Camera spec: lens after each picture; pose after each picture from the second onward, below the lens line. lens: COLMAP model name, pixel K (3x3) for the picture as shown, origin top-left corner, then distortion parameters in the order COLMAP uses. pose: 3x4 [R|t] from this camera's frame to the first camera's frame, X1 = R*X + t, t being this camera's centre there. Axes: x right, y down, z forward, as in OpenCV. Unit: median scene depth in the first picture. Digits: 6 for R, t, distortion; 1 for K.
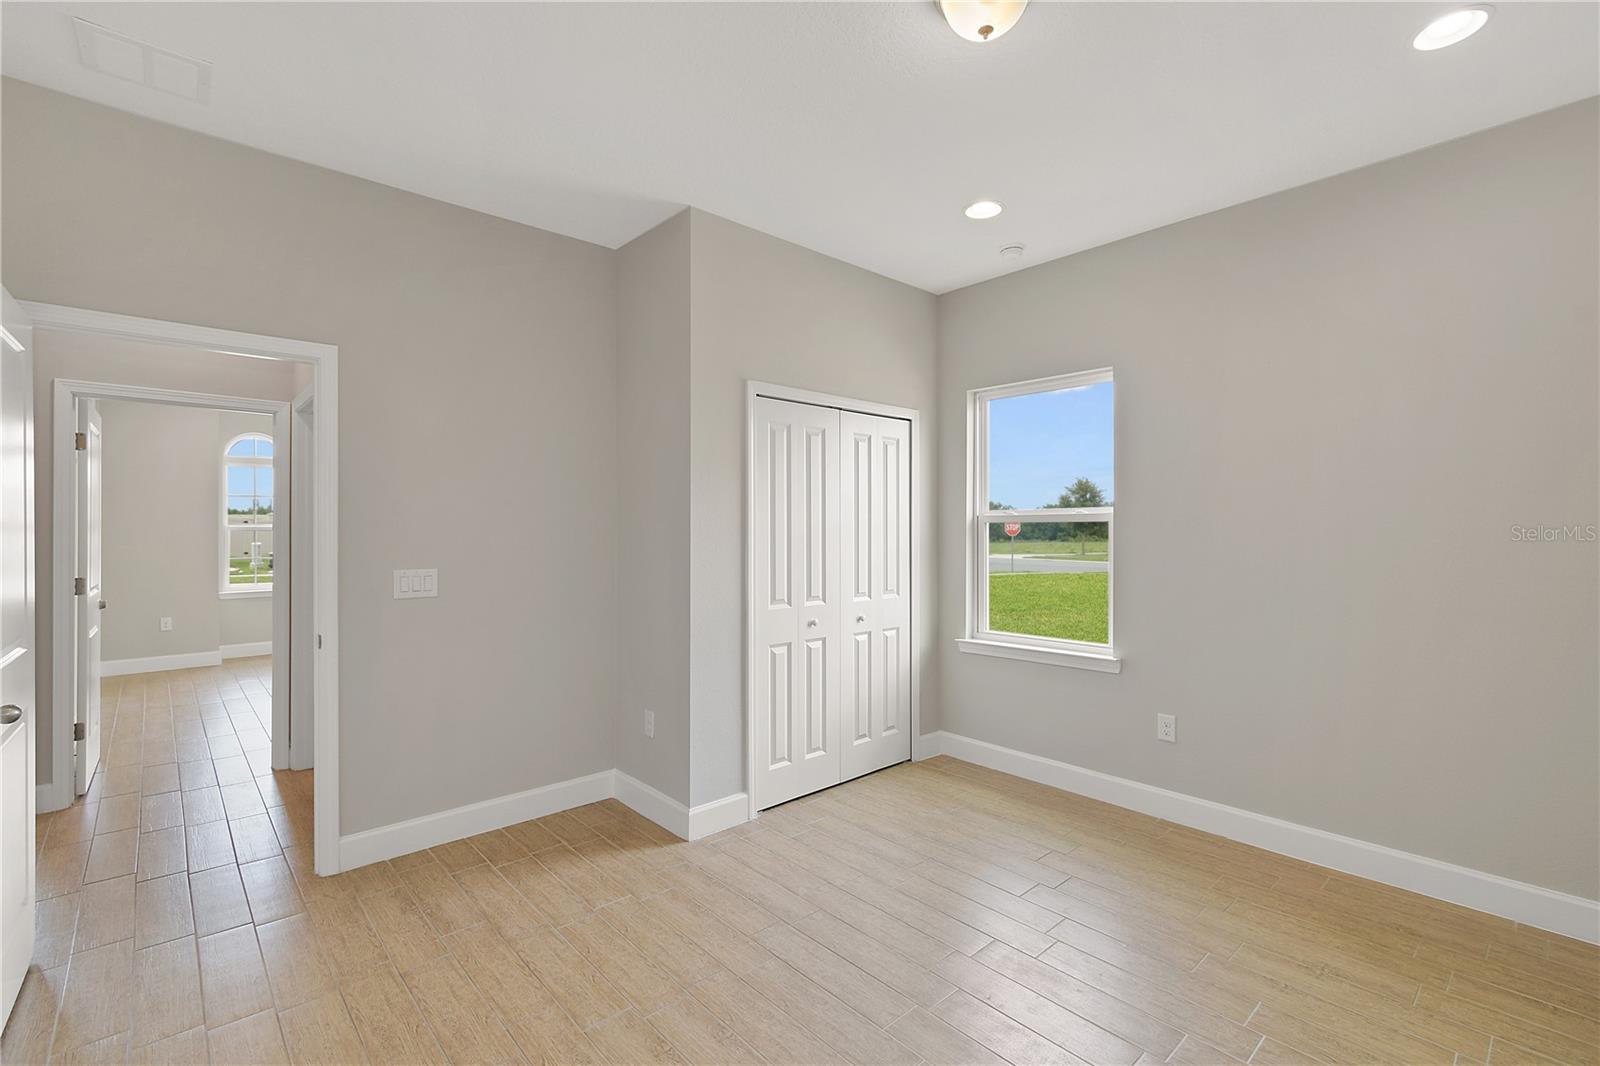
lens RADIAL K [[715.4, 0, 802.6], [0, 715.4, 532.0], [0, 0, 1]] dist [-0.001894, 0.000151]
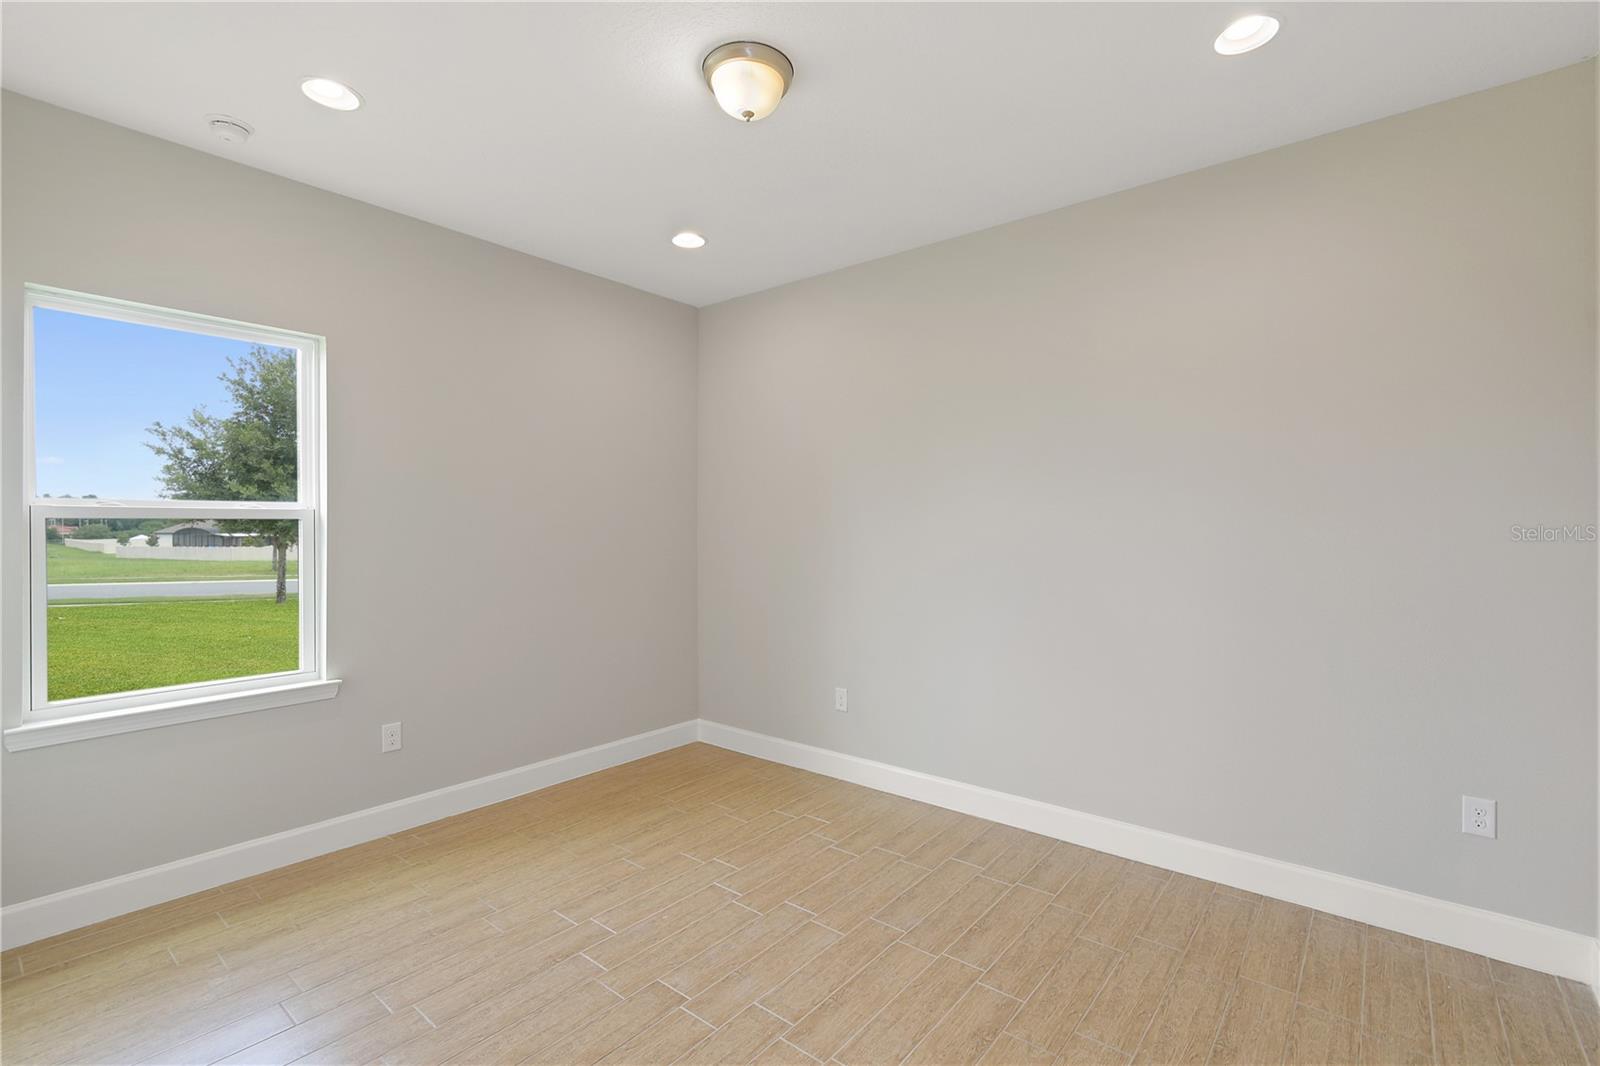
lens RADIAL K [[715.4, 0, 802.5], [0, 715.4, 528.8], [0, 0, 1]] dist [-0.001894, 0.000151]
pose [[-0.152961, 0.003386, 0.988226, -0.516439], [0.007998, 0.999966, -0.002188, 0.002685], [-0.988200, 0.007569, -0.152983, 0.601216]]
